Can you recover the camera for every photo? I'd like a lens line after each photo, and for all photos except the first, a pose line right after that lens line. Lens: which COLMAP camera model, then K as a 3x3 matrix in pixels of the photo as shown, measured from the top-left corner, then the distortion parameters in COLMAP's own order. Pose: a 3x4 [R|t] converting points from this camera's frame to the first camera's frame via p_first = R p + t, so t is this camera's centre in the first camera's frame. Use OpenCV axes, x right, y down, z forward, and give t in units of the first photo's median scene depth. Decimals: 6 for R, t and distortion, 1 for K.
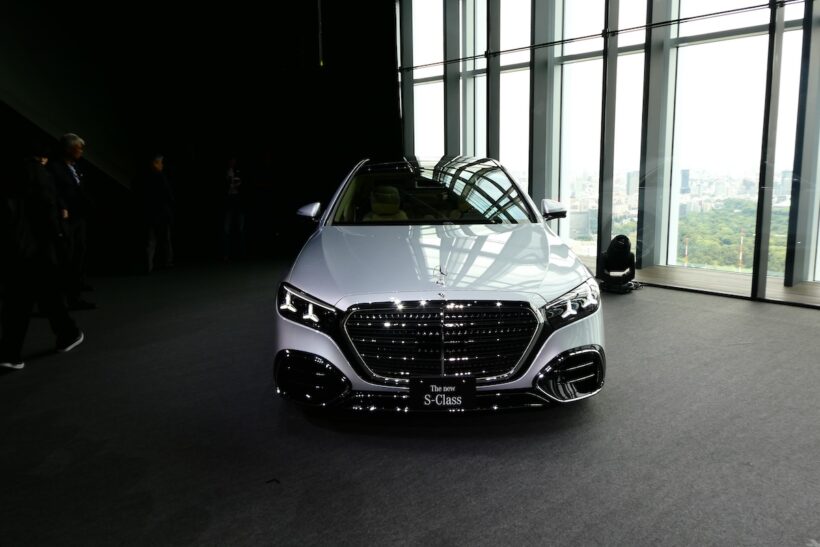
lens RADIAL K [[651.7, 0, 409.5], [0, 651.7, 260.2], [0, 0, 1]] dist [0.034585, -0.000361]
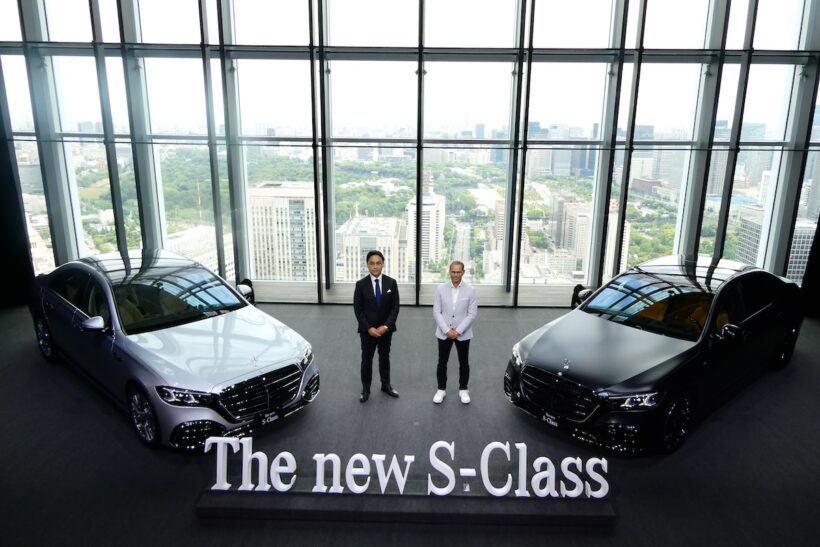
lens RADIAL K [[591.3, 0, 409.0], [0, 591.3, 301.8], [0, 0, 1]] dist [0.018744, -0.000067]
pose [[0.686439, -0.204280, 0.697905, -0.825199], [0.088739, 0.976091, 0.198425, -0.456930], [-0.721753, -0.074276, 0.688154, -0.569739]]
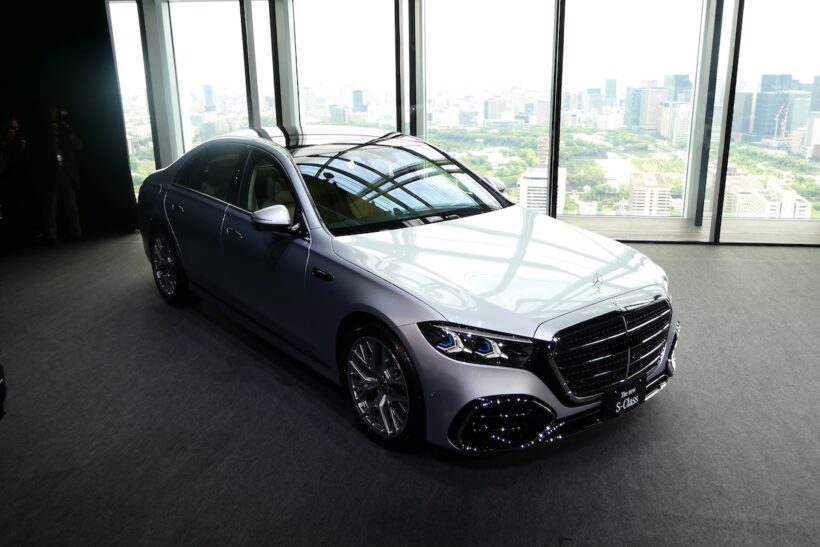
lens RADIAL K [[717.4, 0, 410.0], [0, 717.4, 273.5], [0, 0, 1]] dist [0.010264, 0.006877]
pose [[0.785650, -0.170293, 0.594773, -0.782407], [0.098512, 0.983540, 0.151475, -0.176001], [-0.610778, -0.060414, 0.789494, 0.295973]]
